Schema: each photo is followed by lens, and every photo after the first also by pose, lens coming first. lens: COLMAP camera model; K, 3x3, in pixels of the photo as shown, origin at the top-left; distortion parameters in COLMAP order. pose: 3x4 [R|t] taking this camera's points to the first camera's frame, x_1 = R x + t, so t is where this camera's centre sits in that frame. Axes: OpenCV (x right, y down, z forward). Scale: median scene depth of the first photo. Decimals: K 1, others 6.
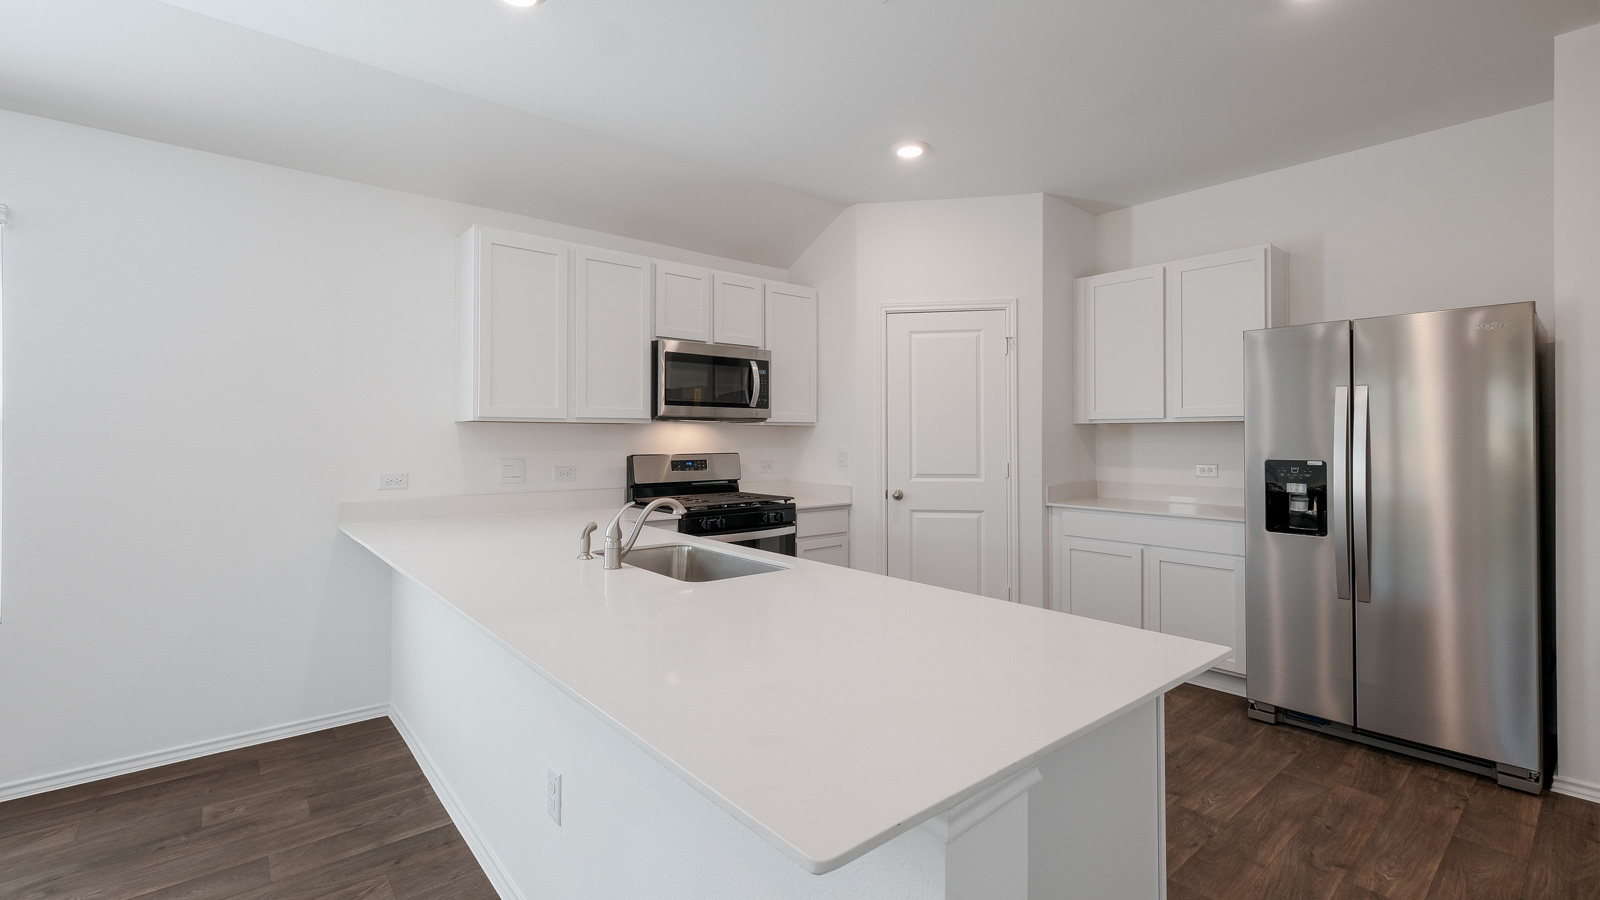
lens RADIAL K [[694.7, 0, 798.2], [0, 694.7, 423.7], [0, 0, 1]] dist [0.007635, -0.000016]
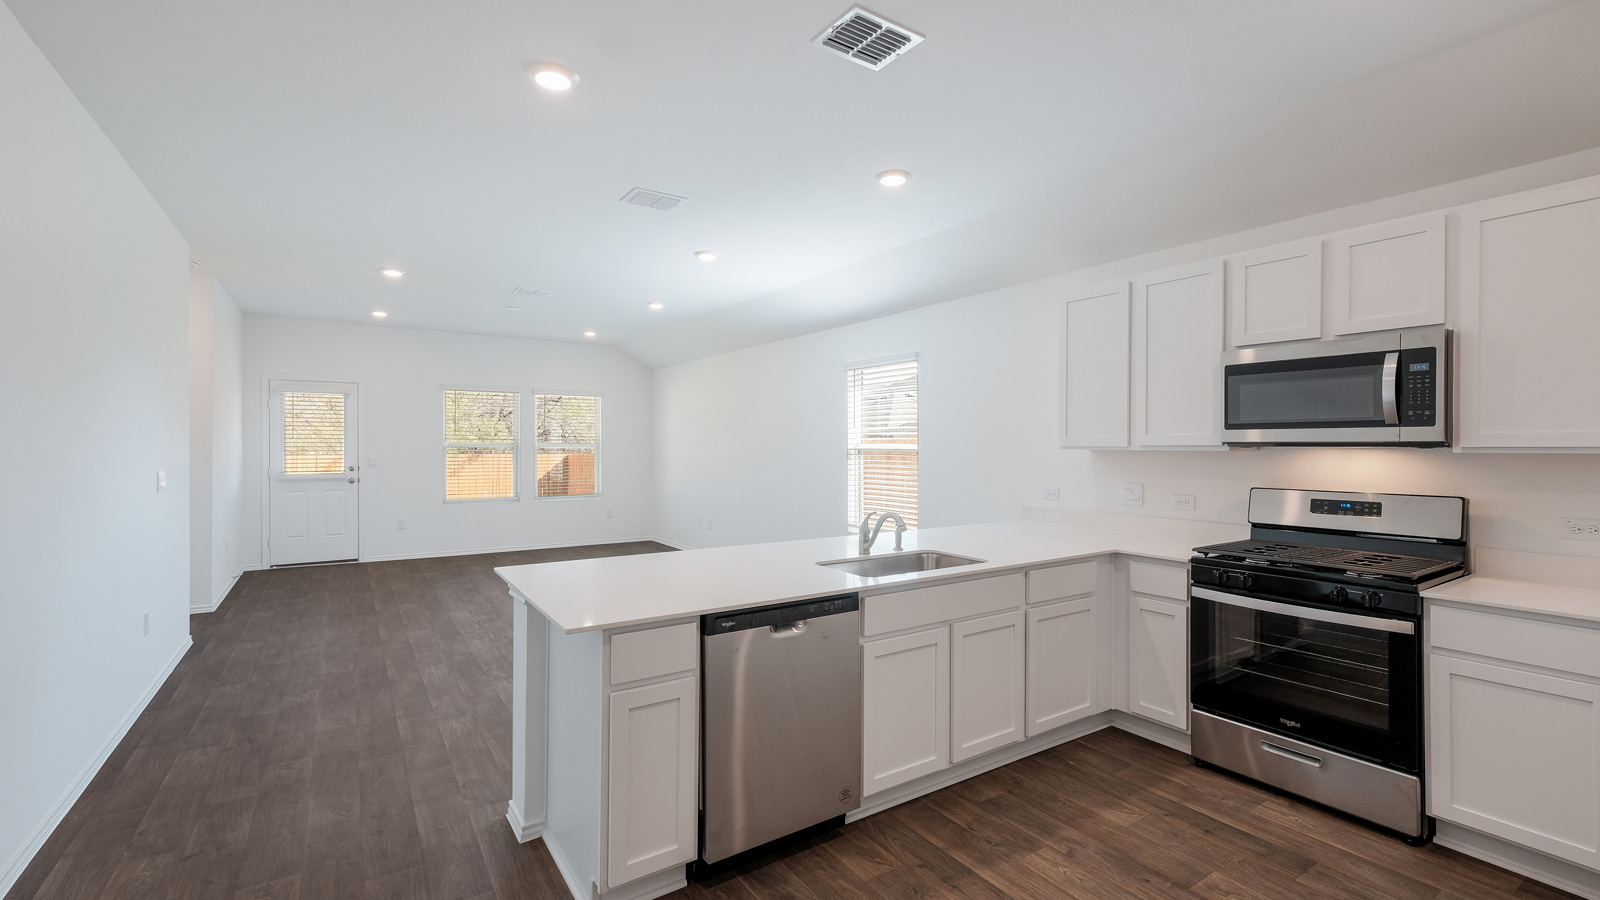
lens RADIAL K [[688.4, 0, 800.0], [0, 688.4, 450.0], [0, 0, 1]] dist [0.009576, 0.000334]
pose [[-0.110226, 0.006704, -0.993884, 0.625959], [0.017996, 0.999827, 0.004749, -0.013963], [0.993744, -0.017363, -0.110328, 0.525610]]
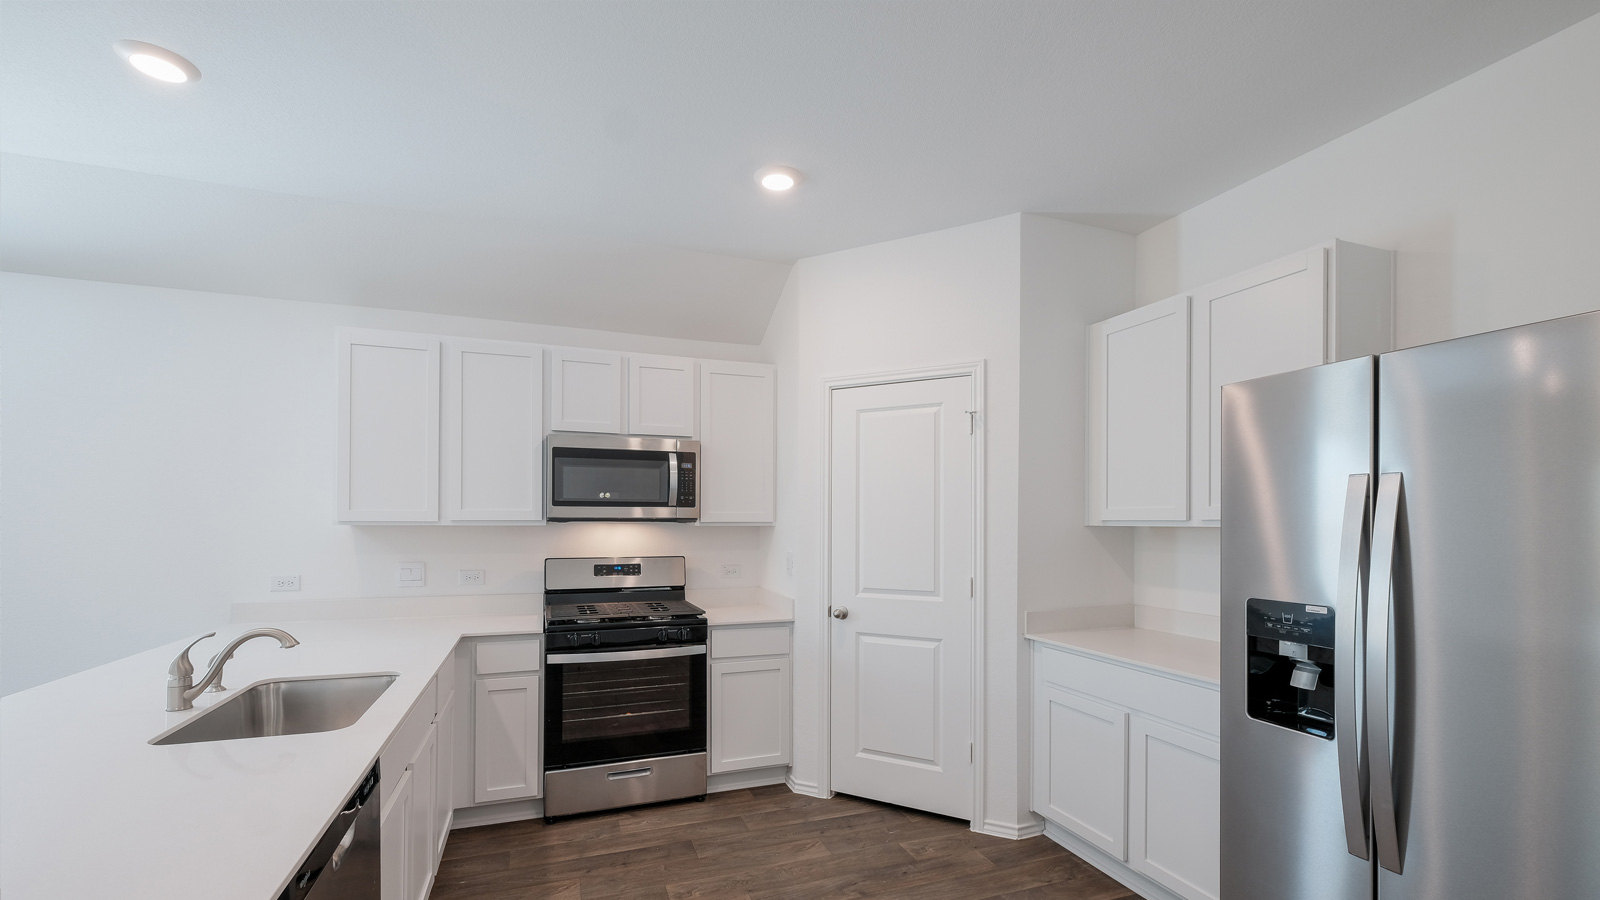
lens RADIAL K [[688.6, 0, 806.7], [0, 688.6, 518.5], [0, 0, 1]] dist [-0.000381, -0.000178]
pose [[0.942051, 0.001492, -0.335466, 0.384666], [0.003204, 0.999904, 0.013445, -0.019289], [0.335454, -0.013740, 0.941957, 0.236545]]
